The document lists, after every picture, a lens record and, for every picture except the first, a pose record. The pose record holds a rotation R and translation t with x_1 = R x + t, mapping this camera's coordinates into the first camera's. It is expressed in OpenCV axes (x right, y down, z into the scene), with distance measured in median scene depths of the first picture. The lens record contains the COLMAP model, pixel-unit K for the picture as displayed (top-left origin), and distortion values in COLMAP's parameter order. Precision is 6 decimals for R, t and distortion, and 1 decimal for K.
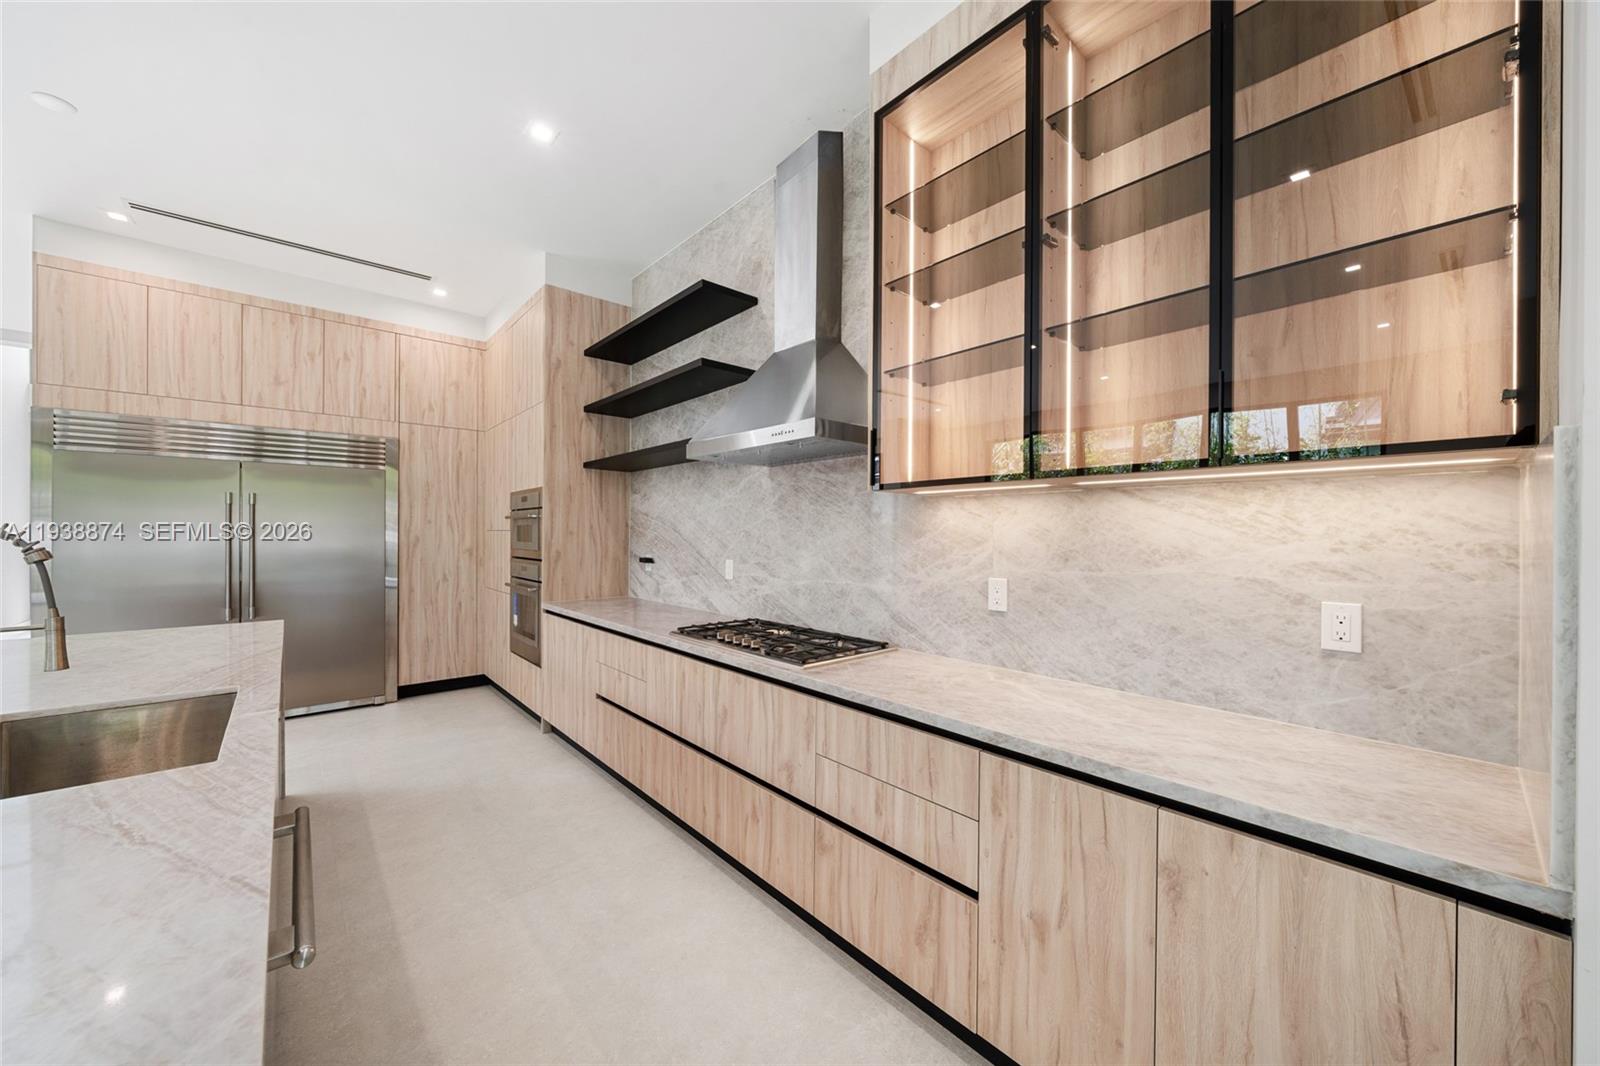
lens RADIAL K [[581.5, 0, 796.1], [0, 581.5, 534.2], [0, 0, 1]] dist [-0.002720, -0.000278]
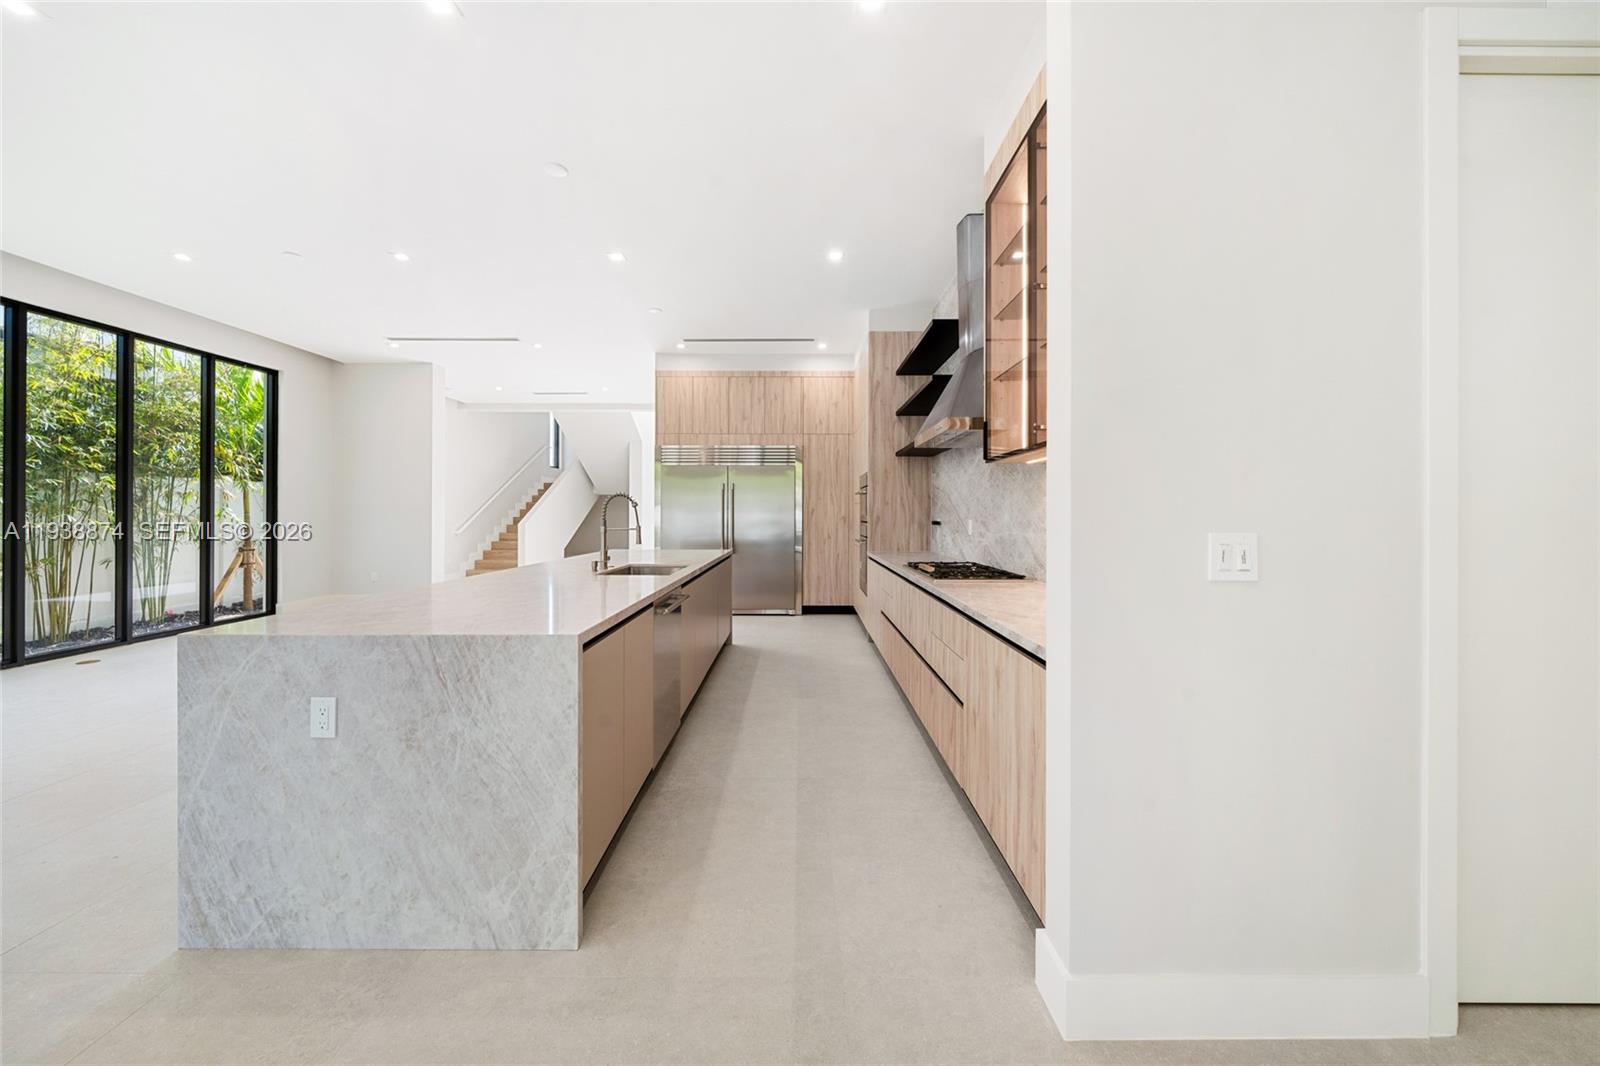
lens RADIAL K [[586.9, 0, 795.5], [0, 586.9, 512.0], [0, 0, 1]] dist [-0.002666, -0.000354]
pose [[0.749458, -0.004915, -0.662033, 0.402898], [-0.000290, 0.999970, -0.007751, 0.031916], [0.662051, 0.006001, 0.749434, -0.217938]]
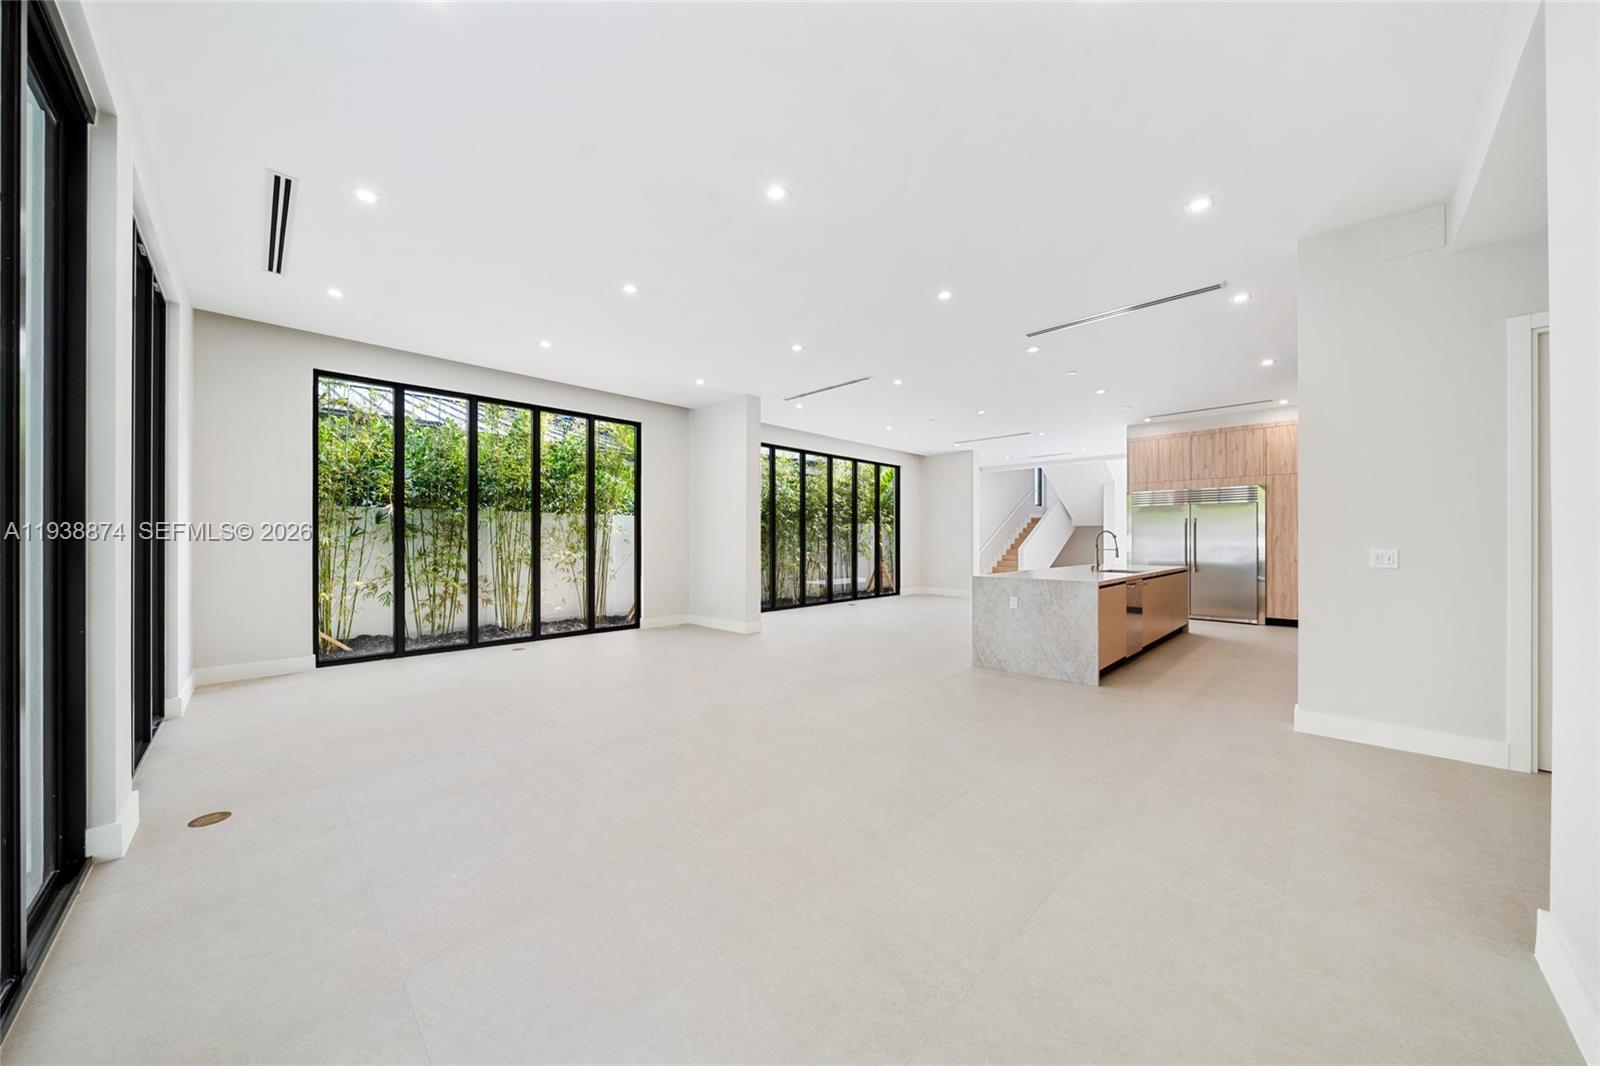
lens RADIAL K [[544.0, 0, 793.4], [0, 544.0, 538.1], [0, 0, 1]] dist [-0.008019, -0.000021]
pose [[0.059550, -0.009368, -0.998181, 1.155821], [-0.003061, 0.999950, -0.009568, 0.035967], [0.998221, 0.003626, 0.059518, -0.743902]]
